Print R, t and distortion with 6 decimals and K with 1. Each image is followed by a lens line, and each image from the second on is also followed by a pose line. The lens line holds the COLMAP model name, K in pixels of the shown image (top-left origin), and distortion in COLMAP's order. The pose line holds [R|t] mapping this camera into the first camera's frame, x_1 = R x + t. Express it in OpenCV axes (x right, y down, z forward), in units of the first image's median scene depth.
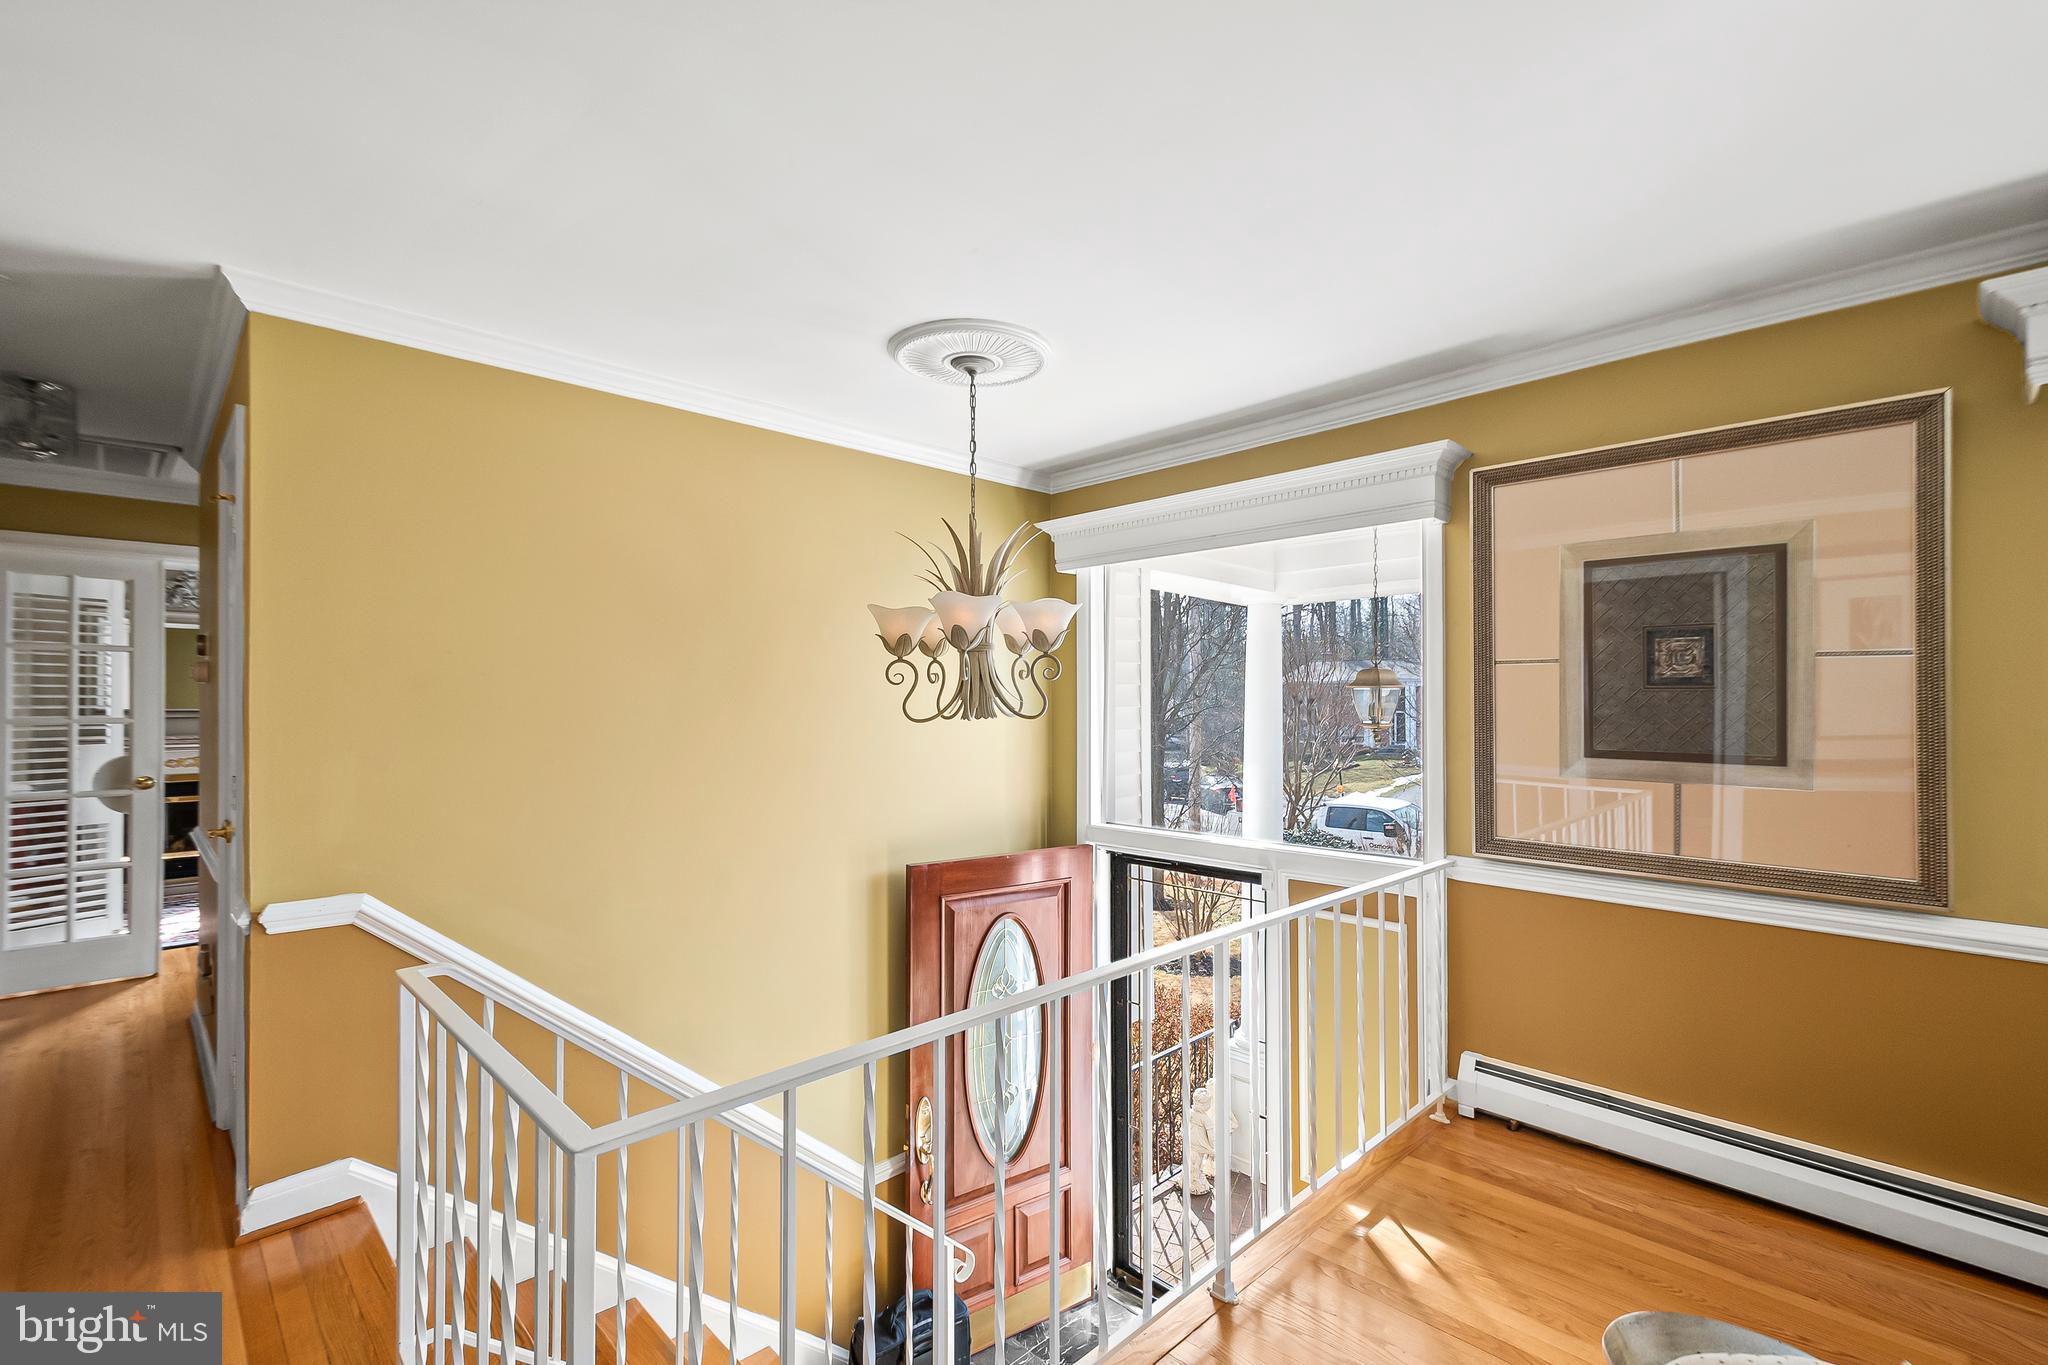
lens RADIAL K [[926.1, 0, 1047.9], [0, 926.1, 696.9], [0, 0, 1]] dist [0.010886, -0.000770]
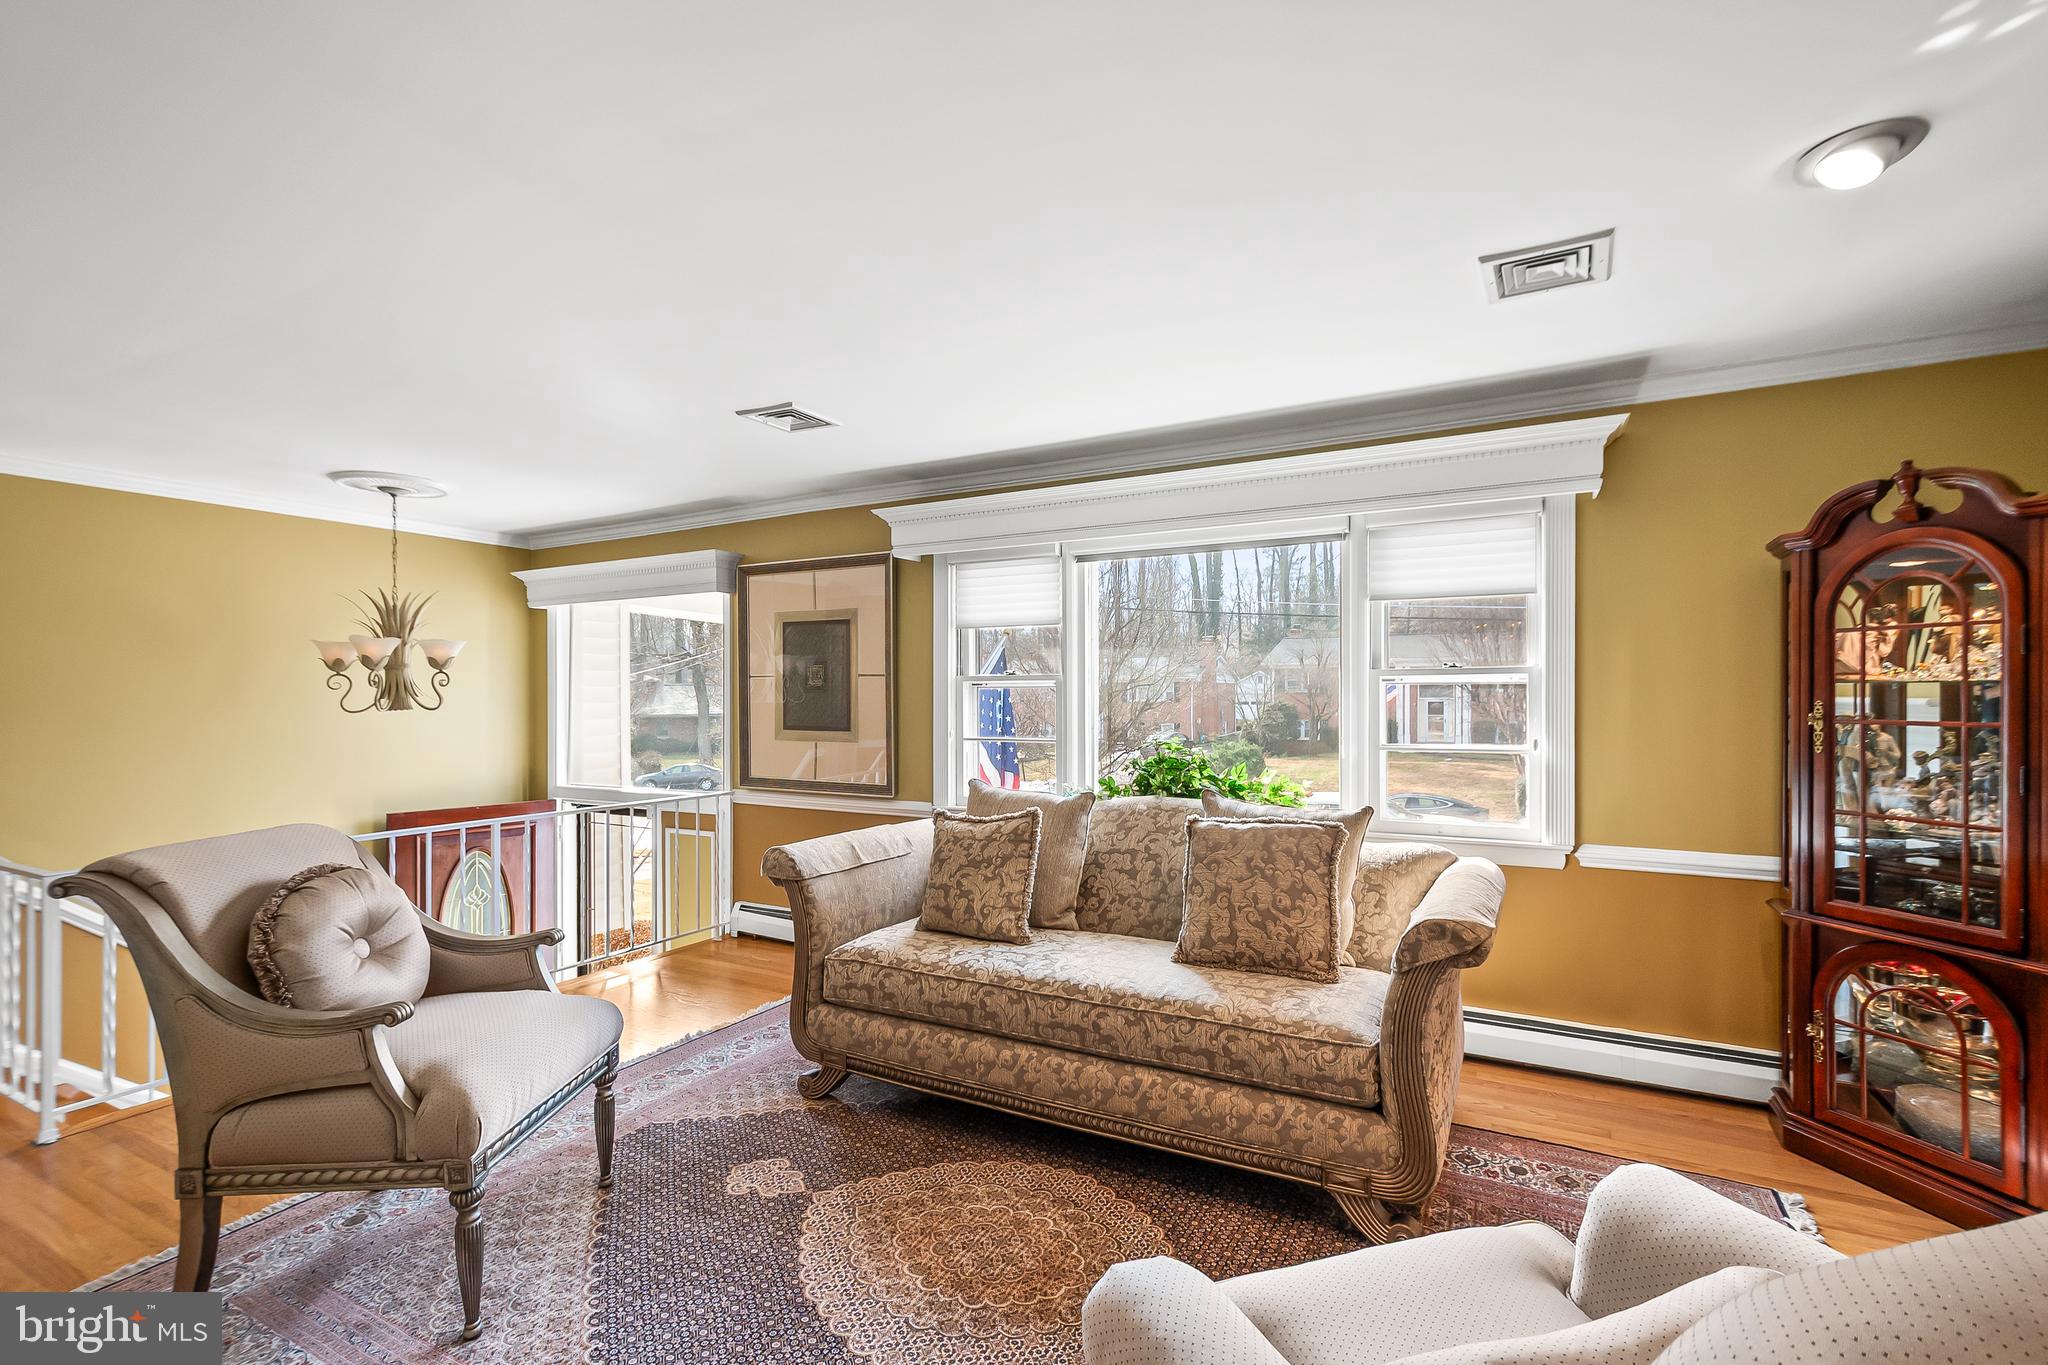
lens RADIAL K [[914.7, 0, 1025.8], [0, 914.7, 702.2], [0, 0, 1]] dist [0.004461, -0.000049]
pose [[0.958871, -0.004485, 0.283807, 0.524929], [0.002240, 0.999964, 0.008235, -0.001692], [-0.283834, -0.007261, 0.958846, -0.854747]]
